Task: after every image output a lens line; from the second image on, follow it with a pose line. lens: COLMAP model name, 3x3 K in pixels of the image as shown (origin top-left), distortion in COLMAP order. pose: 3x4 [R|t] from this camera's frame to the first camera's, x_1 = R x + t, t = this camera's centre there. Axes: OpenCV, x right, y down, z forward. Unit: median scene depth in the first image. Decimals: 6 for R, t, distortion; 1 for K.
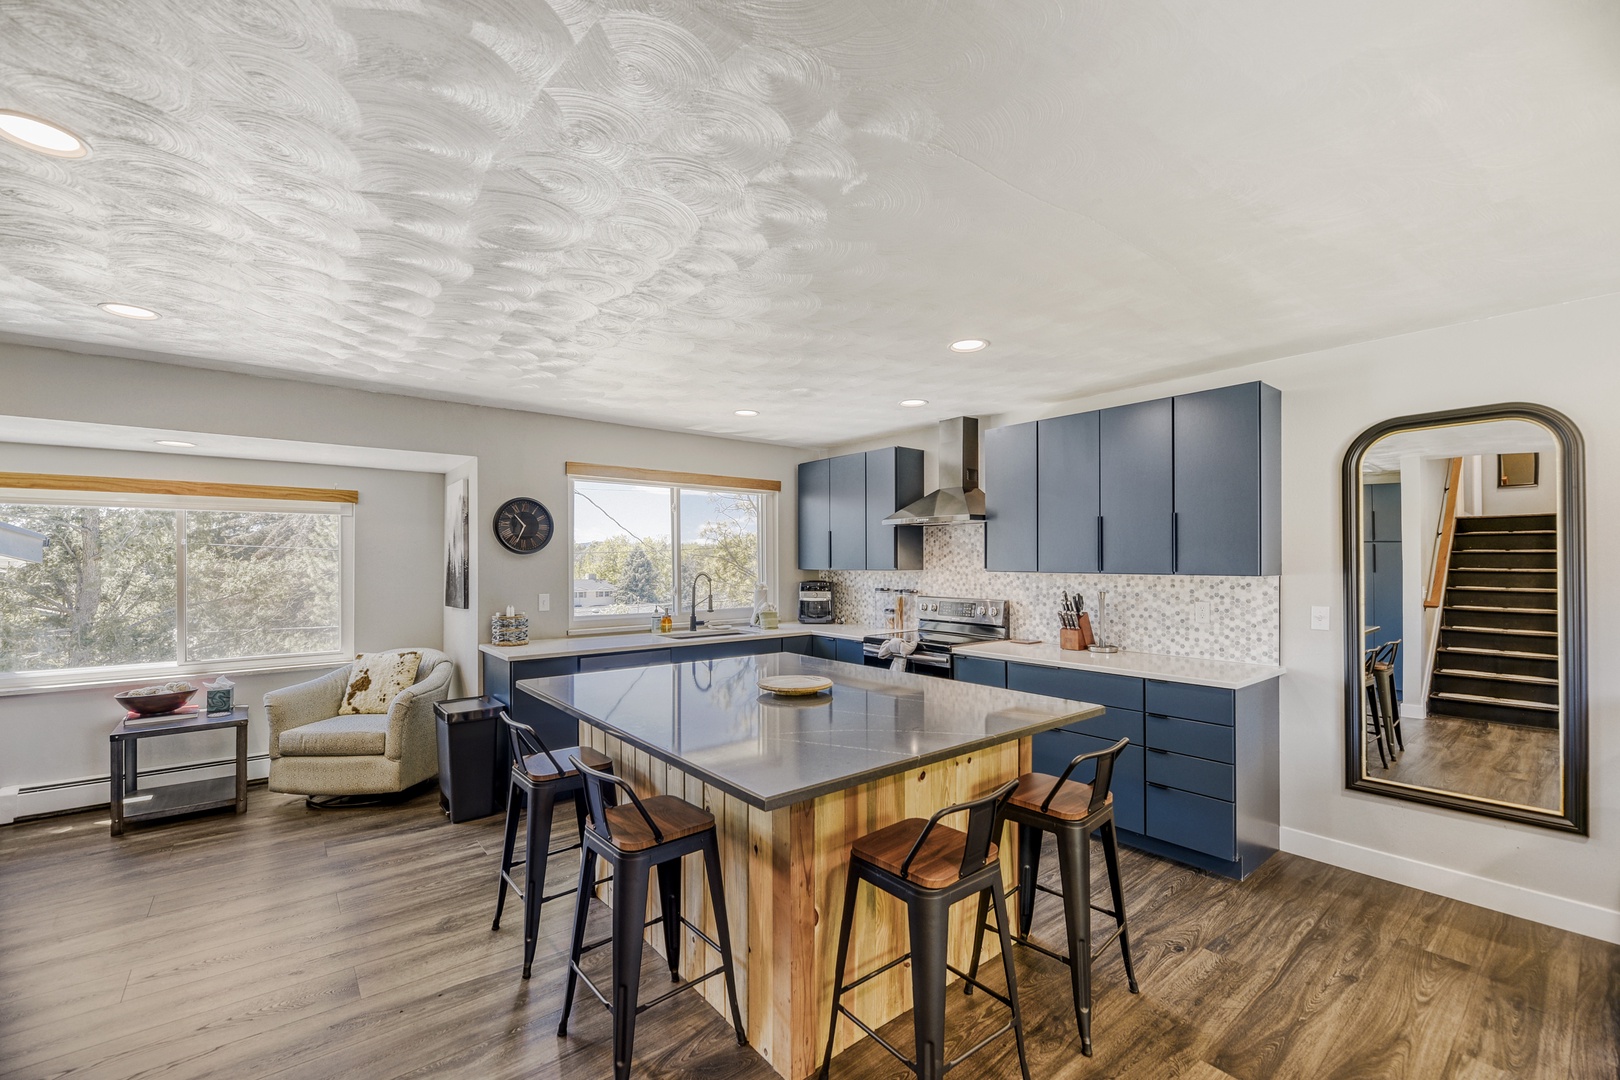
lens RADIAL K [[663.2, 0, 805.6], [0, 663.2, 555.3], [0, 0, 1]] dist [0.000202, -0.000256]
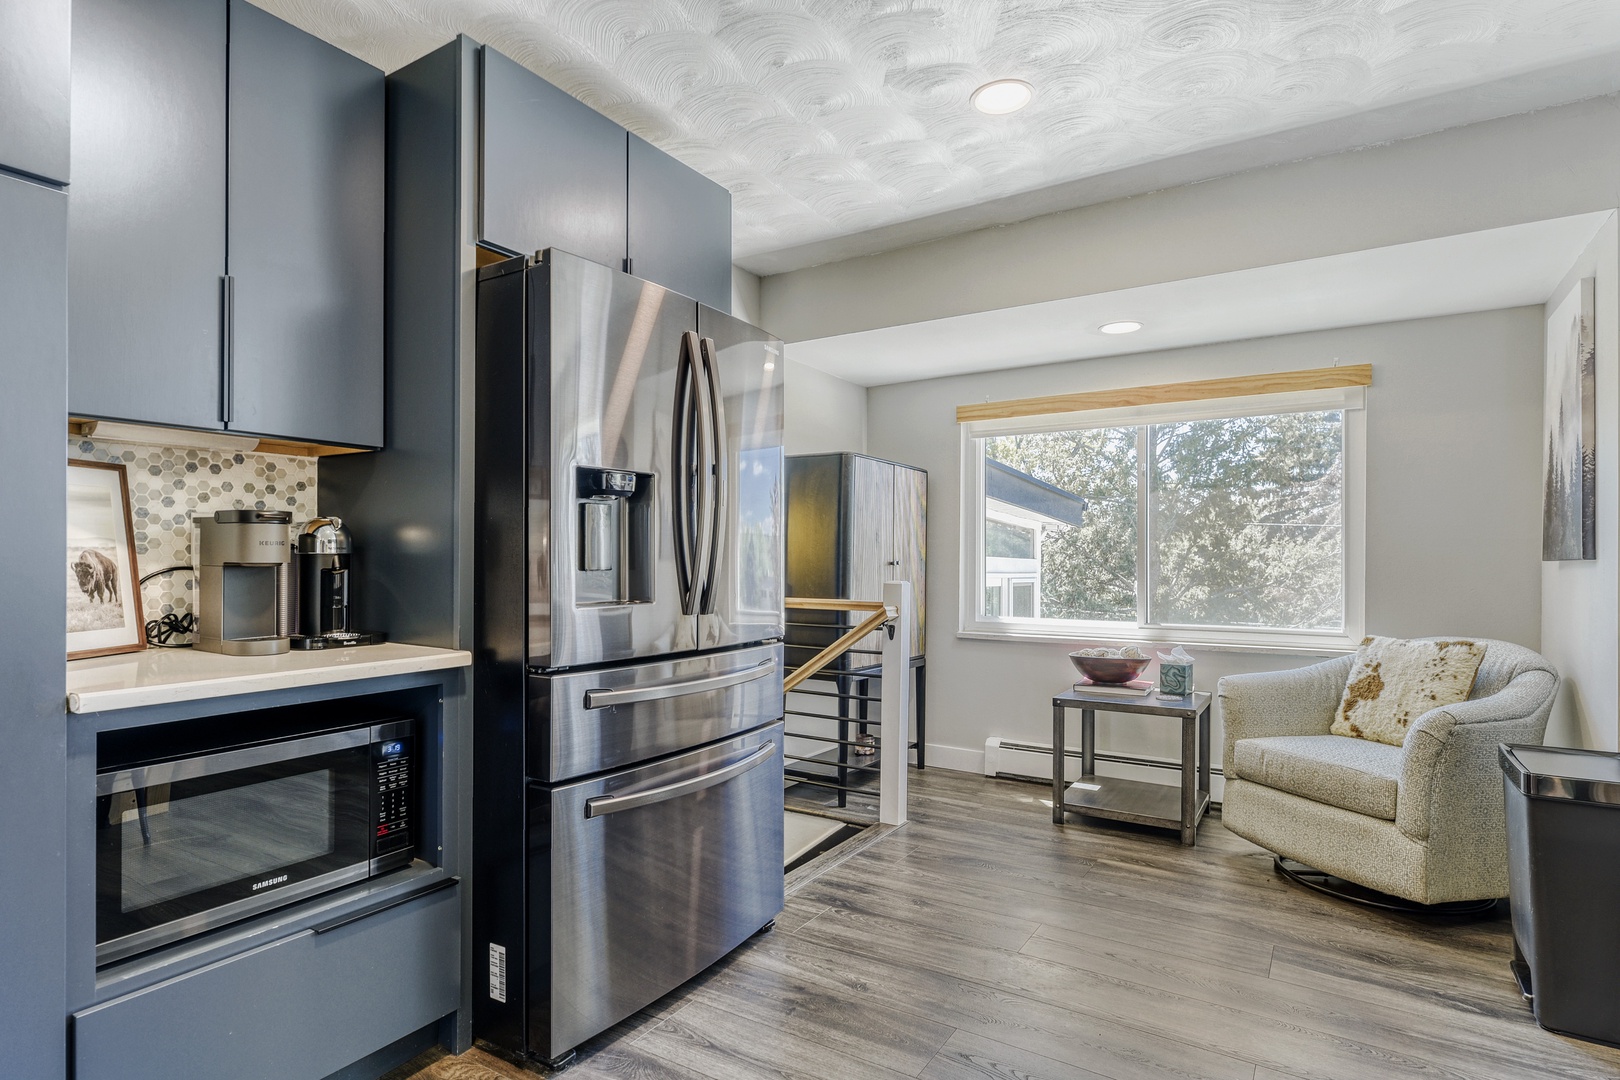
lens RADIAL K [[844.3, 0, 807.7], [0, 844.3, 558.1], [0, 0, 1]] dist [0.002464, -0.000796]
pose [[0.320112, 0.000506, -0.947380, -0.148525], [0.005767, 0.999980, 0.002483, 0.085497], [0.947362, -0.006258, 0.320103, 0.341785]]
